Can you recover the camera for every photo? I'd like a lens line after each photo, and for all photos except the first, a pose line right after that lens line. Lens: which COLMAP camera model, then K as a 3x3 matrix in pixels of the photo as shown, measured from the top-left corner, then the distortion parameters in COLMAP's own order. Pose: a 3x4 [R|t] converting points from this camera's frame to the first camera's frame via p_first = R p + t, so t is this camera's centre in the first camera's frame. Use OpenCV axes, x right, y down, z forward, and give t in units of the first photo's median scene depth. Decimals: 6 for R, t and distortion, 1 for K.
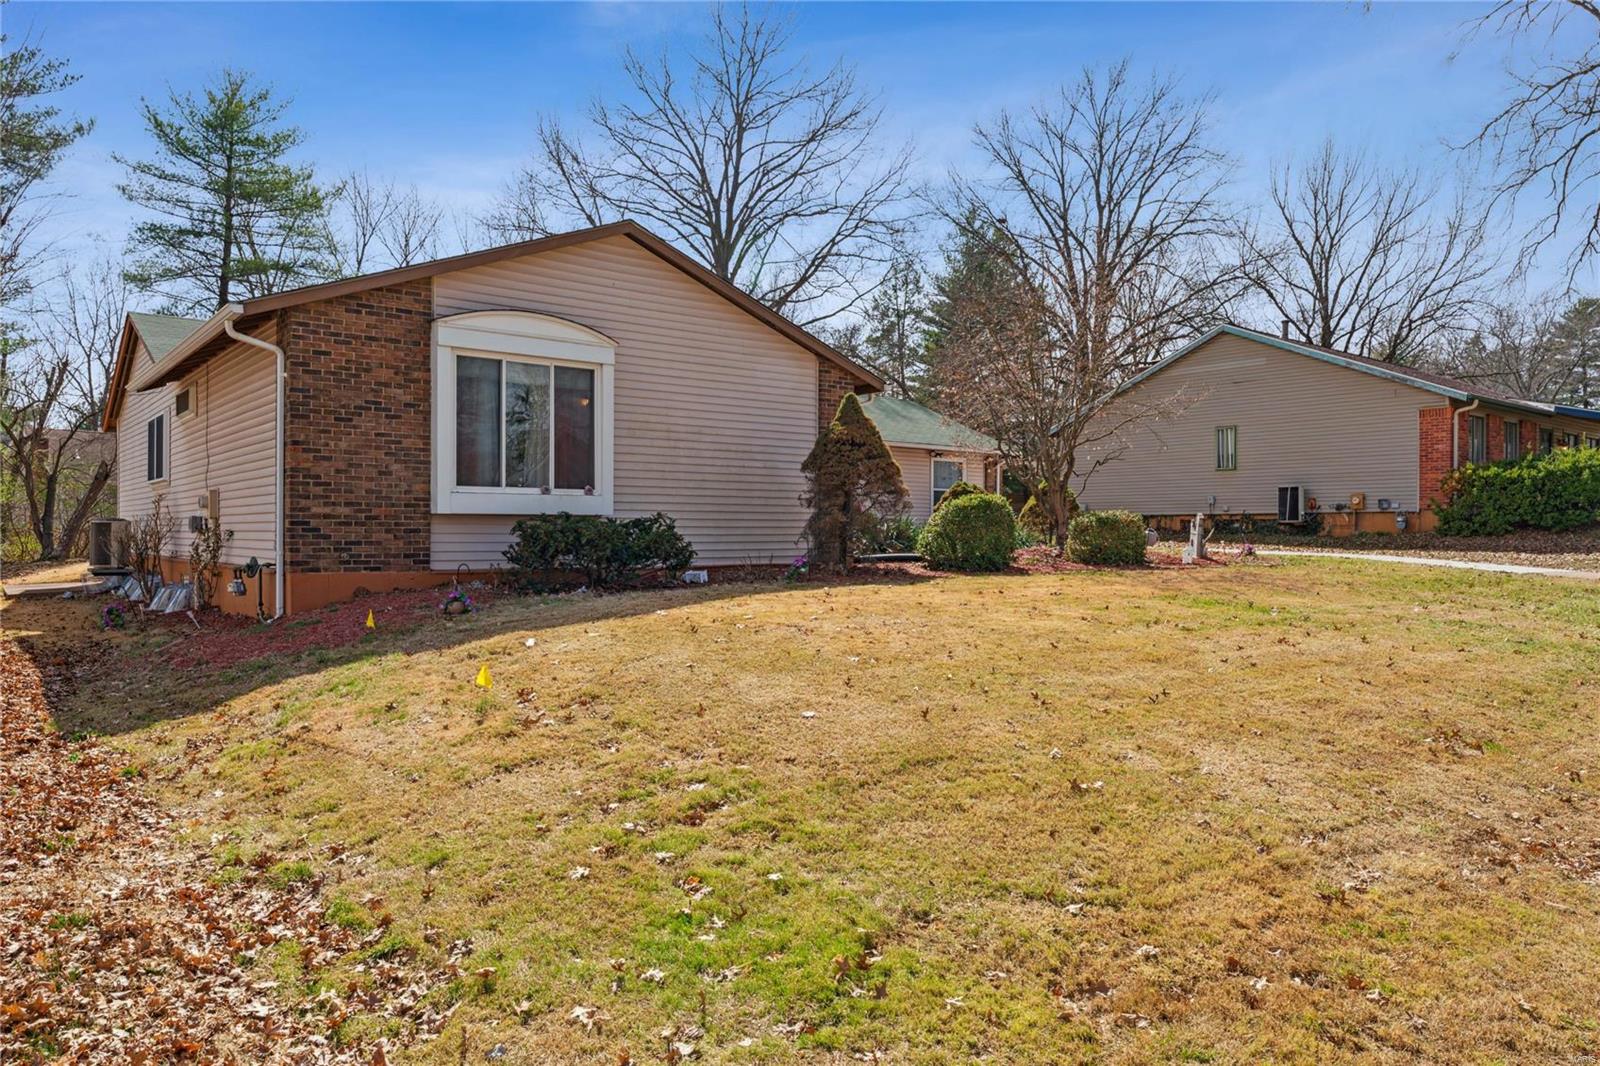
lens RADIAL K [[1091.1, 0, 800.6], [0, 1091.1, 532.3], [0, 0, 1]] dist [-0.024802, 0.000196]
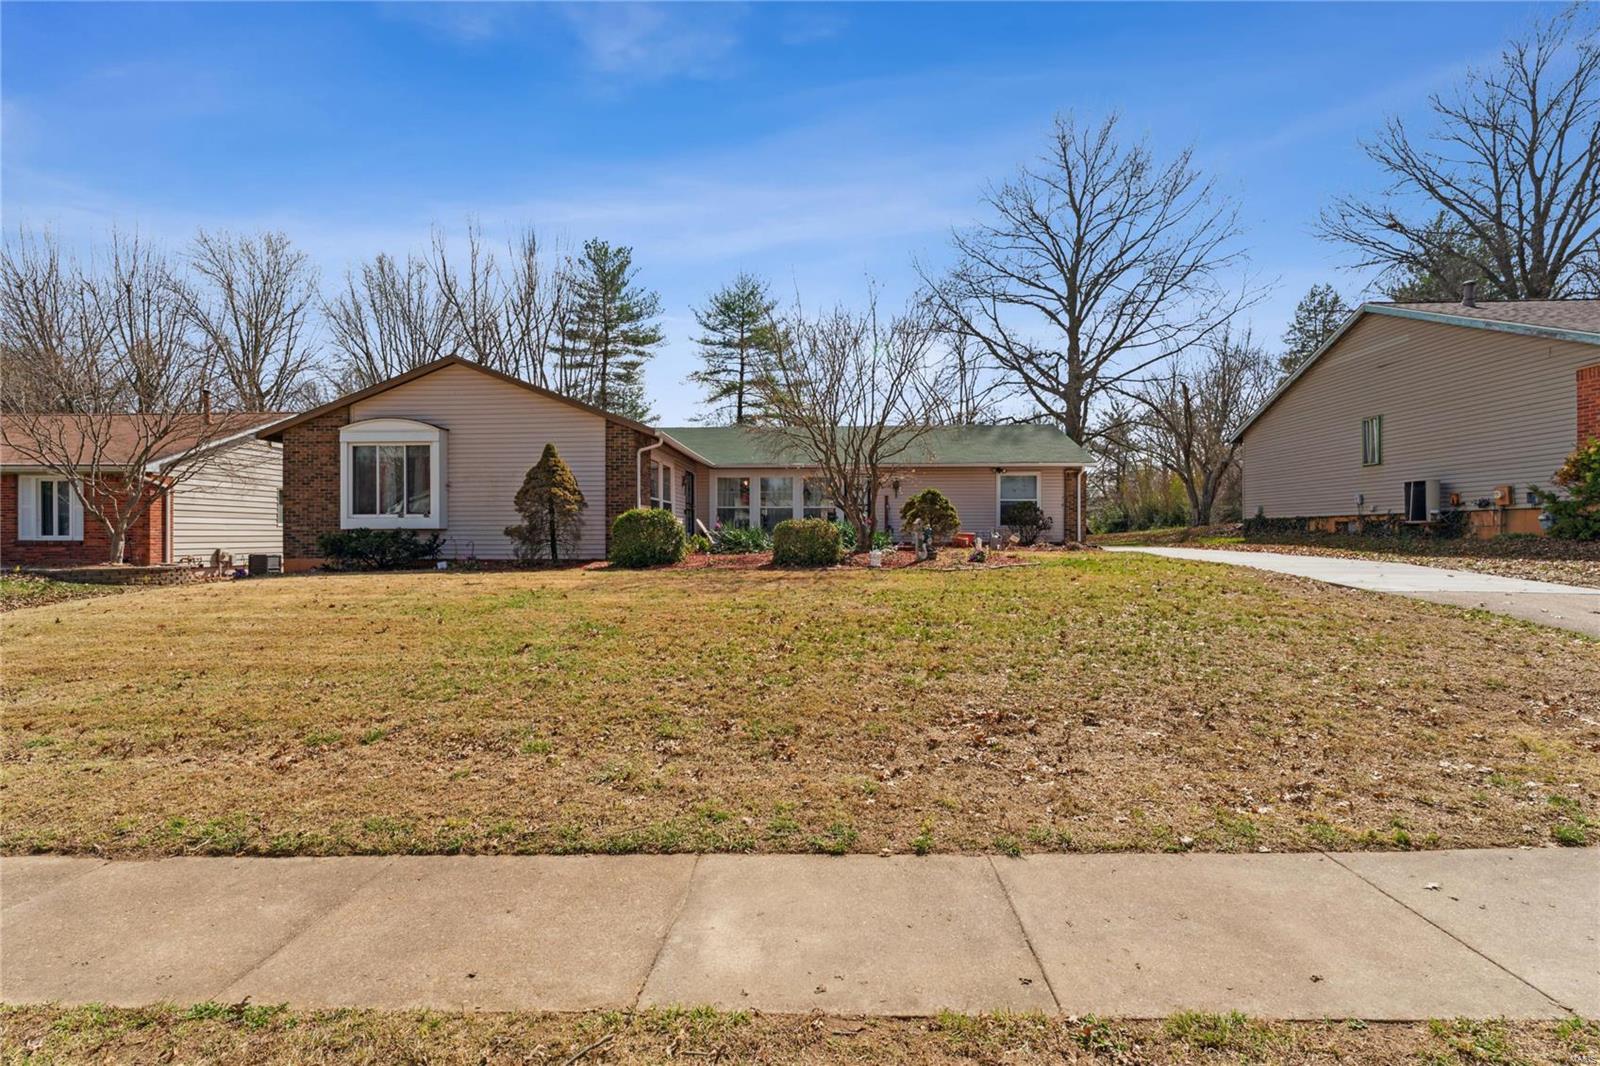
lens RADIAL K [[763.4, 0, 795.1], [0, 763.4, 533.0], [0, 0, 1]] dist [-0.001964, -0.000221]
pose [[0.737255, -0.007073, -0.675578, 1.067739], [0.004041, 0.999973, -0.006060, 0.000571], [0.675603, 0.001738, 0.737264, 0.497284]]
